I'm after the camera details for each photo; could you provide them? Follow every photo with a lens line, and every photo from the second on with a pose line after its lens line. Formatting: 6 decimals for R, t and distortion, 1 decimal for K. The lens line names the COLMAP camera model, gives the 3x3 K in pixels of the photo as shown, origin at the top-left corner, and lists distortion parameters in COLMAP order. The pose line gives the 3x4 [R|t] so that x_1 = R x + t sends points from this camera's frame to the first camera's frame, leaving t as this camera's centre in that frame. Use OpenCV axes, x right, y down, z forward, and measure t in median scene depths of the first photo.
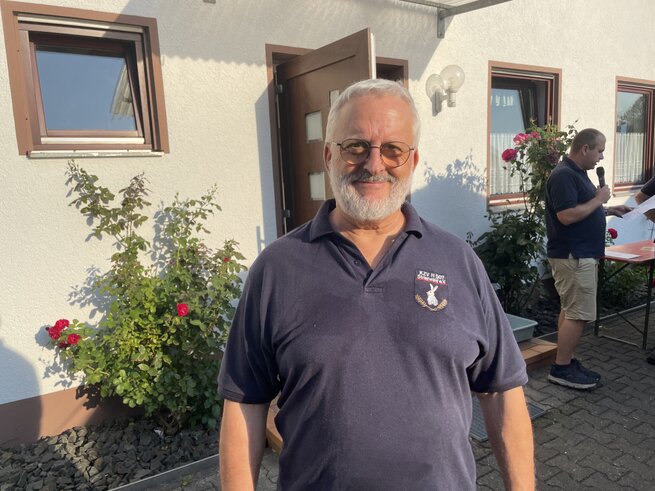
lens RADIAL K [[494.4, 0, 310.6], [0, 494.4, 251.0], [0, 0, 1]] dist [0.080914, -0.106110]
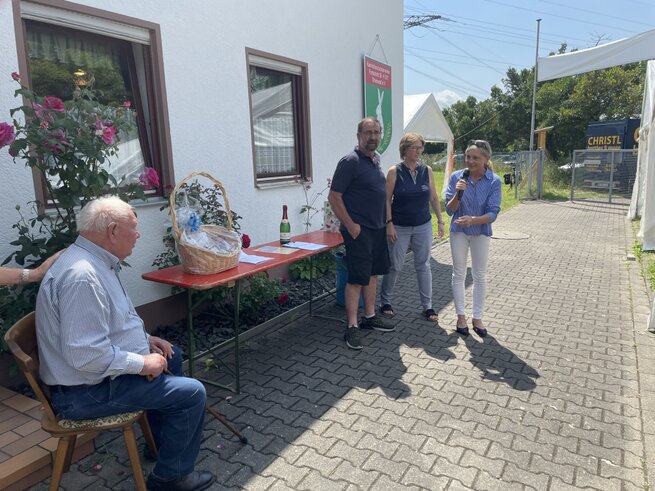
lens RADIAL K [[494.4, 0, 329.1], [0, 494.4, 243.3], [0, 0, 1]] dist [0.080914, -0.106110]
pose [[0.881901, -0.070333, 0.466160, 0.409085], [0.065599, 0.997497, 0.026397, -0.038928], [-0.466849, 0.007300, 0.884307, 0.242555]]
